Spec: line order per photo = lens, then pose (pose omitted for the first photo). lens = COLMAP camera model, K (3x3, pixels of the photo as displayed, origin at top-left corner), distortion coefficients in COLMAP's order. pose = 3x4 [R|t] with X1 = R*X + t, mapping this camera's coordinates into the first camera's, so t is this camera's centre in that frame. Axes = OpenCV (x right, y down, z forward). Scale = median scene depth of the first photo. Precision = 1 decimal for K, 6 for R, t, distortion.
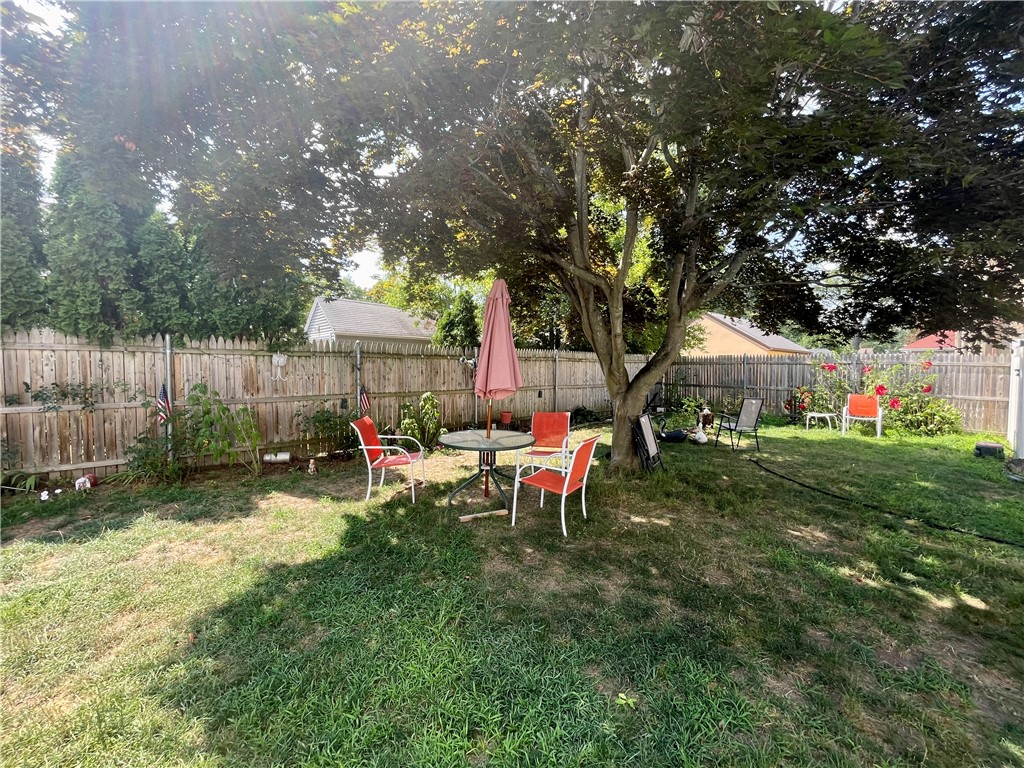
lens RADIAL K [[414.8, 0, 514.3], [0, 414.8, 385.3], [0, 0, 1]] dist [-0.003090, -0.000502]
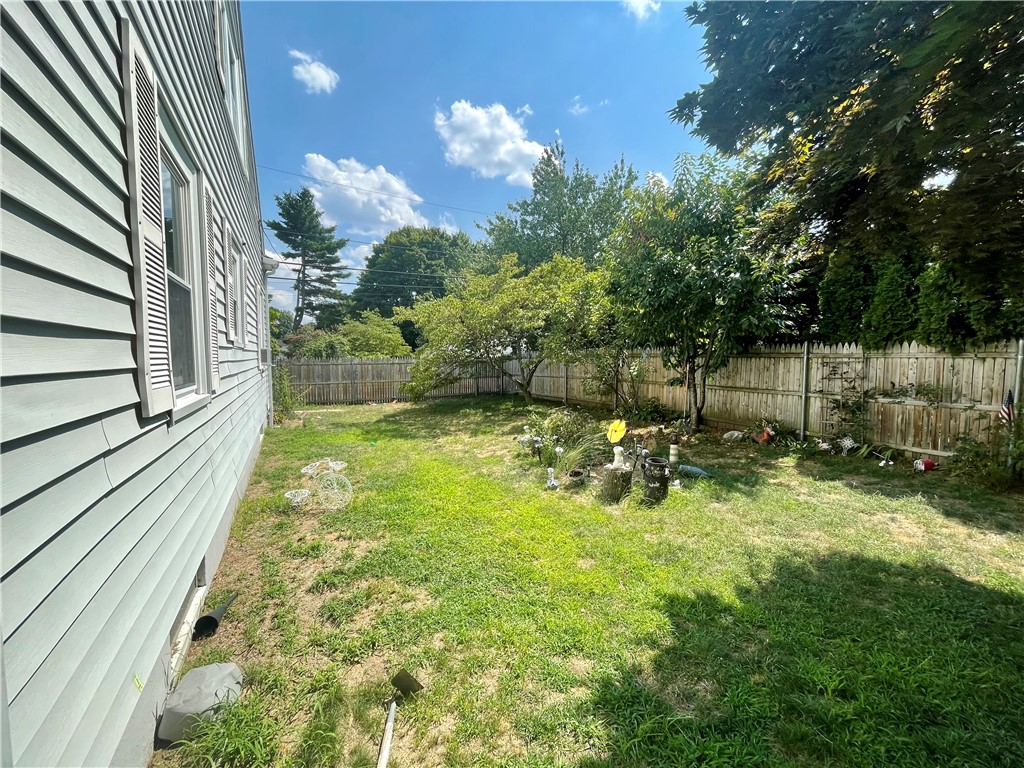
lens RADIAL K [[414.8, 0, 514.3], [0, 414.8, 385.3], [0, 0, 1]] dist [-0.003090, -0.000502]
pose [[-0.247038, 0.062209, -0.967007, 0.445696], [-0.039607, 0.996455, 0.074222, -0.045368], [0.968196, 0.056636, -0.243699, 0.100653]]
